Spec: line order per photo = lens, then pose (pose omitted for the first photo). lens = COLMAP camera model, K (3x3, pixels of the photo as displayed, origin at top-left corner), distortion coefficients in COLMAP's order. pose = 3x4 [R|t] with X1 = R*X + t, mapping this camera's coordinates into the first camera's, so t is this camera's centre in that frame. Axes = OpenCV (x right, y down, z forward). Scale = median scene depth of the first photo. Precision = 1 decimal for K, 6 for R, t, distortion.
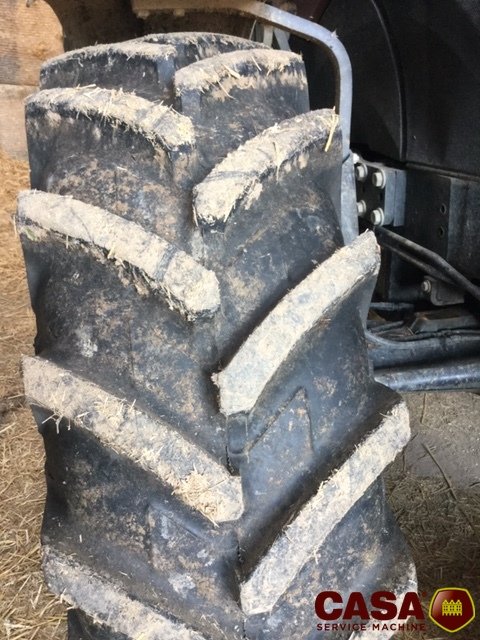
lens RADIAL K [[585.7, 0, 247.8], [0, 585.7, 318.2], [0, 0, 1]] dist [0.099508, -0.179639]
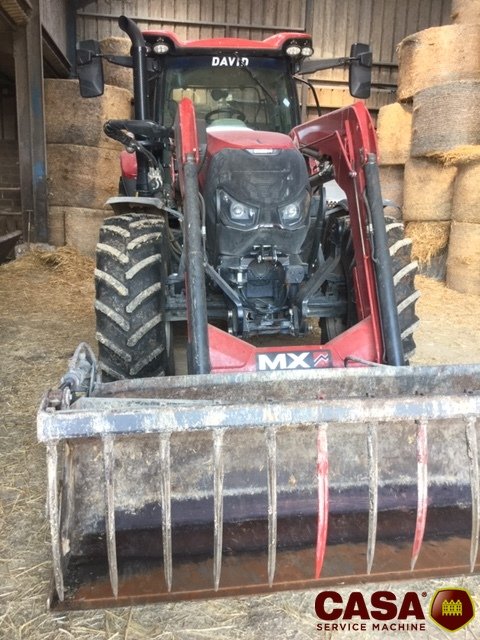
lens RADIAL K [[585.7, 0, 247.8], [0, 585.7, 318.2], [0, 0, 1]] dist [0.099508, -0.179639]
pose [[0.995141, 0.058478, -0.079208, 1.585740], [-0.072405, 0.979825, -0.186283, 1.482468], [0.066716, 0.191113, 0.979298, -4.428885]]
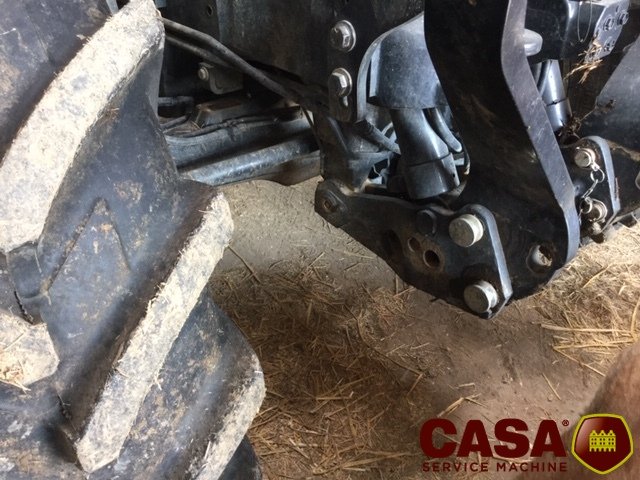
lens RADIAL K [[585.7, 0, 319.2], [0, 585.7, 235.9], [0, 0, 1]] dist [0.099508, -0.179639]
pose [[0.869153, -0.217509, 0.444142, -0.018738], [0.131447, 0.967387, 0.216526, 0.031112], [-0.476754, -0.129813, 0.869399, 0.142191]]
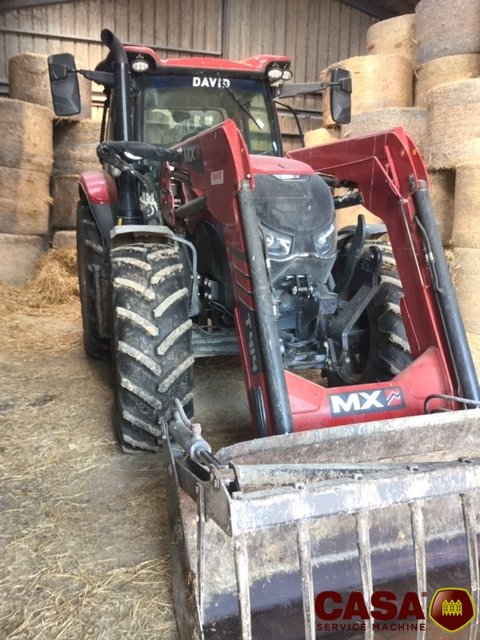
lens RADIAL K [[585.7, 0, 247.8], [0, 585.7, 318.2], [0, 0, 1]] dist [0.099508, -0.179639]
pose [[0.994988, 0.018174, 0.098328, 0.257985], [0.004528, 0.974146, -0.225874, 1.301118], [-0.099891, 0.225187, 0.969181, -4.029106]]
